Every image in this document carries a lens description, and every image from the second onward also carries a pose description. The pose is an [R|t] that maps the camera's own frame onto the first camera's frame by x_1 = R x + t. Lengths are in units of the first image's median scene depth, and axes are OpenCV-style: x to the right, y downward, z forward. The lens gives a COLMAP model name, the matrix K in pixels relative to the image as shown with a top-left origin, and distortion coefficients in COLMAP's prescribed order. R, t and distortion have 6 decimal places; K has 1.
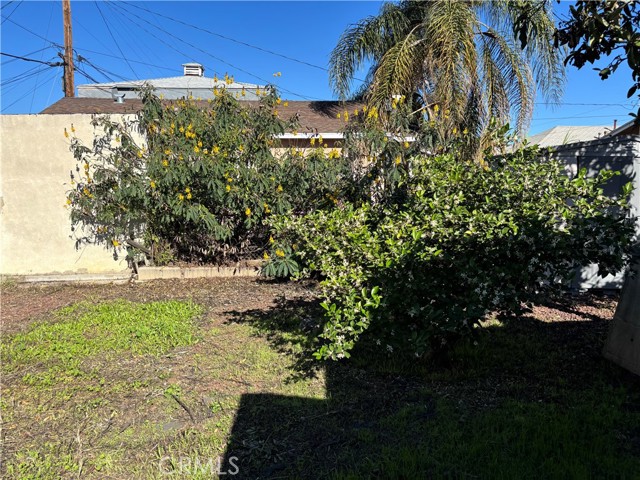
lens RADIAL K [[494.2, 0, 325.8], [0, 494.2, 249.5], [0, 0, 1]] dist [0.058581, -0.054839]
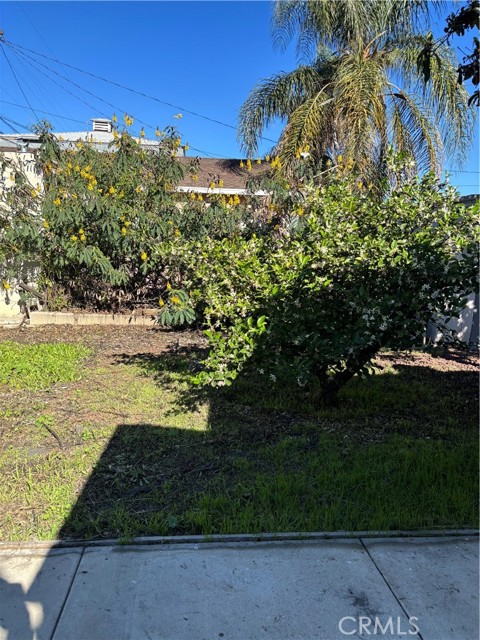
lens RADIAL K [[493.3, 0, 246.2], [0, 493.3, 321.6], [0, 0, 1]] dist [0.057367, -0.057673]
pose [[0.999304, 0.030855, 0.020969, 0.038463], [-0.030907, 0.999520, 0.002173, 0.064387], [-0.020892, -0.002820, 0.999778, 0.037706]]
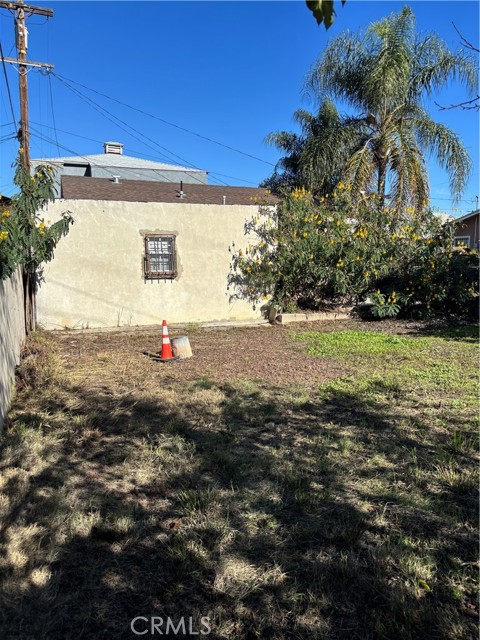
lens RADIAL K [[493.3, 0, 246.2], [0, 493.3, 321.6], [0, 0, 1]] dist [0.057367, -0.057673]
pose [[0.942374, -0.033023, 0.332929, -1.522303], [0.031383, 0.999454, 0.010301, 0.062991], [-0.333087, 0.000741, 0.942896, -0.493492]]
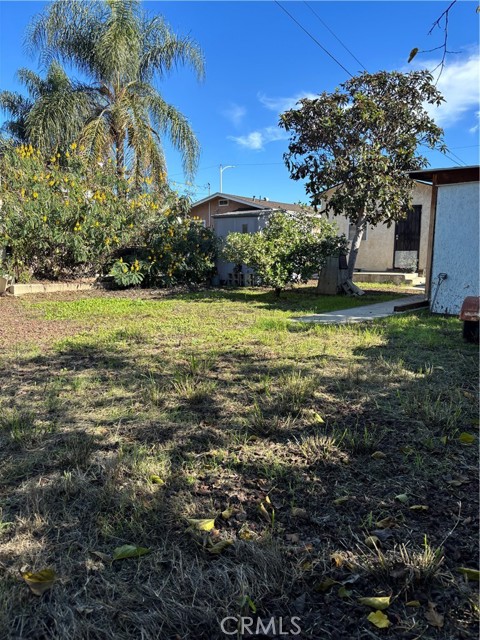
lens RADIAL K [[492.3, 0, 240.0], [0, 492.3, 320.0], [0, 0, 1]] dist [0.061248, -0.072076]
pose [[0.678932, -0.088855, 0.728804, -1.468599], [0.074127, 0.995873, 0.052361, 0.163238], [-0.730449, 0.018474, 0.682717, -0.453138]]
